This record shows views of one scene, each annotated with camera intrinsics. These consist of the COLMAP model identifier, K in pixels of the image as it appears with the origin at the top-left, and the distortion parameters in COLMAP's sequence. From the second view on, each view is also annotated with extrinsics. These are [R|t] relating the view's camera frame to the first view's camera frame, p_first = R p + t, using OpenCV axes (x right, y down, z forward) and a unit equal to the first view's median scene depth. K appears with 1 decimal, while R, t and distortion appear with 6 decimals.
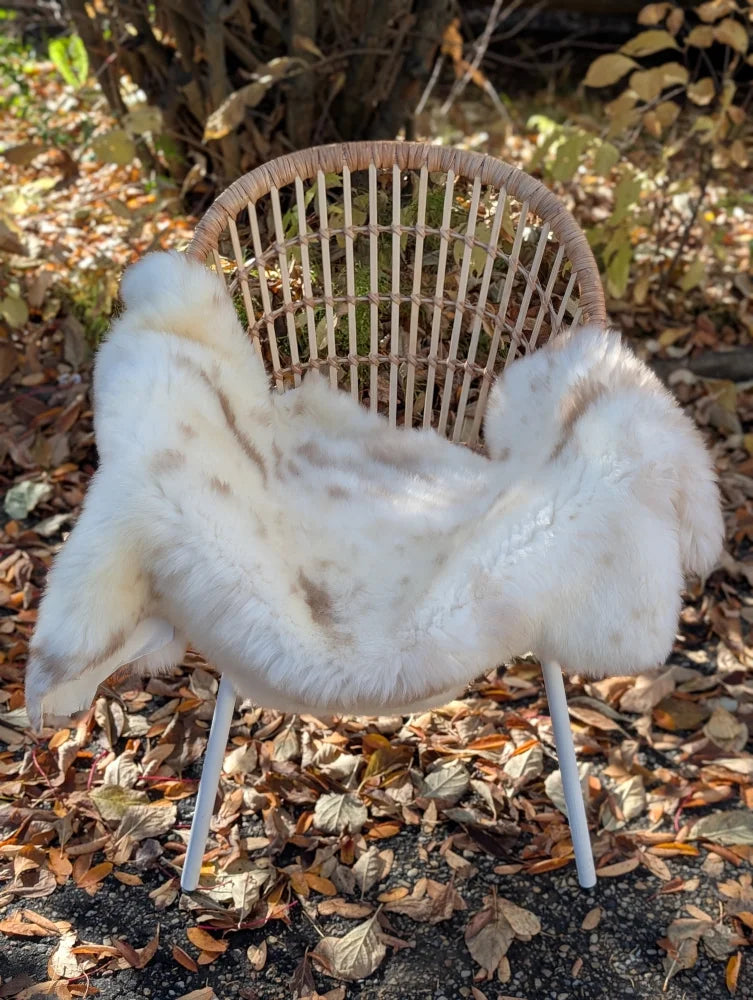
lens RADIAL K [[1463.3, 0, 367.3], [0, 1463.3, 503.3], [0, 0, 1]] dist [0.161925, -0.737613]
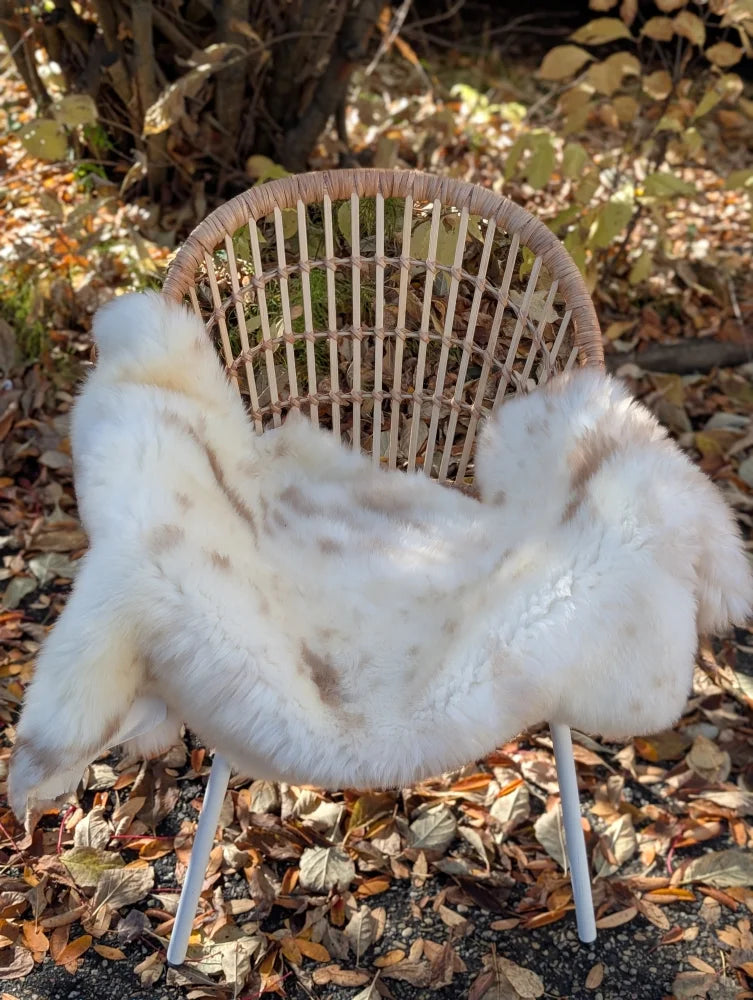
lens RADIAL K [[1470.1, 0, 377.1], [0, 1470.1, 483.8], [0, 0, 1]] dist [0.103631, -0.409994]
pose [[0.995966, -0.016778, 0.088144, -0.068282], [0.013726, 0.999289, 0.035116, -0.075900], [-0.088671, -0.033764, 0.995489, 0.048213]]
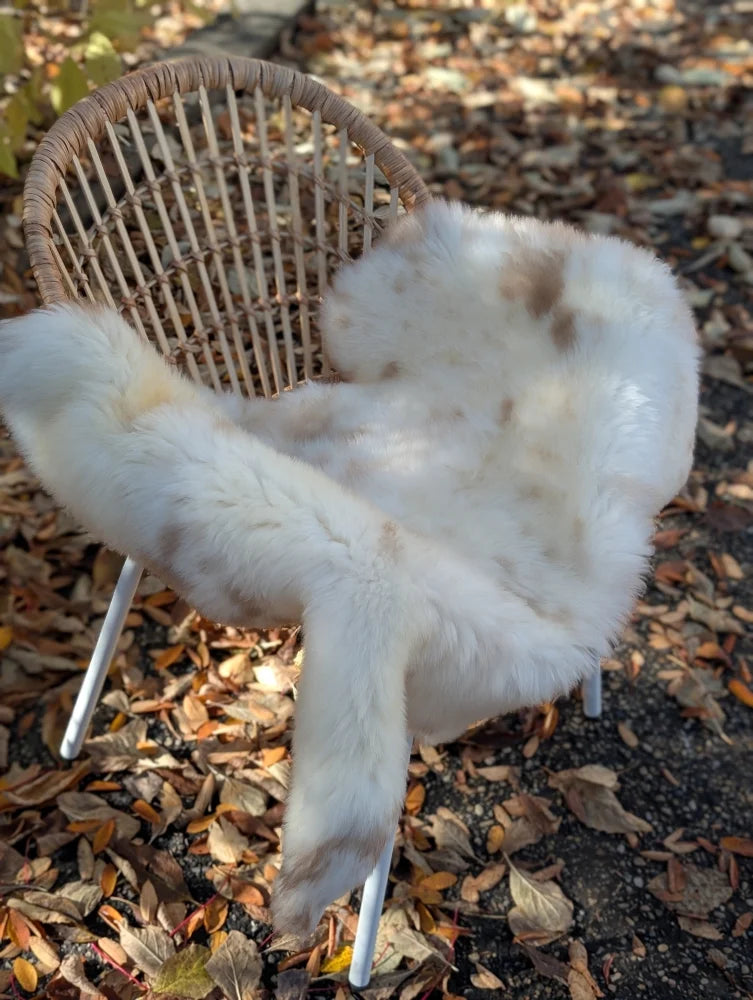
lens RADIAL K [[1454.5, 0, 394.8], [0, 1454.5, 499.3], [0, 0, 1]] dist [0.177796, -0.753335]
pose [[0.596988, -0.477997, 0.644302, -0.508185], [0.371788, 0.876510, 0.305783, -0.231285], [-0.710901, 0.056994, 0.700979, 0.360855]]
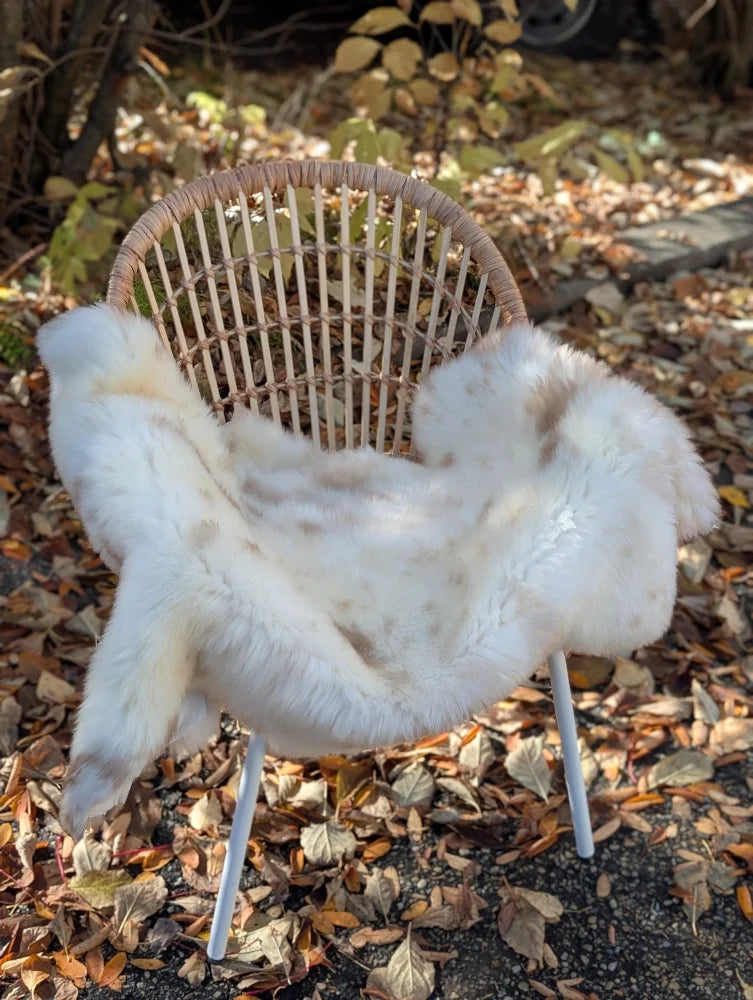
lens RADIAL K [[1463.3, 0, 367.3], [0, 1463.3, 503.3], [0, 0, 1]] dist [0.161925, -0.737613]
pose [[0.941454, -0.170995, 0.290559, -0.249664], [0.161344, 0.985248, 0.057044, -0.068383], [-0.296027, -0.006825, 0.955155, 0.049649]]
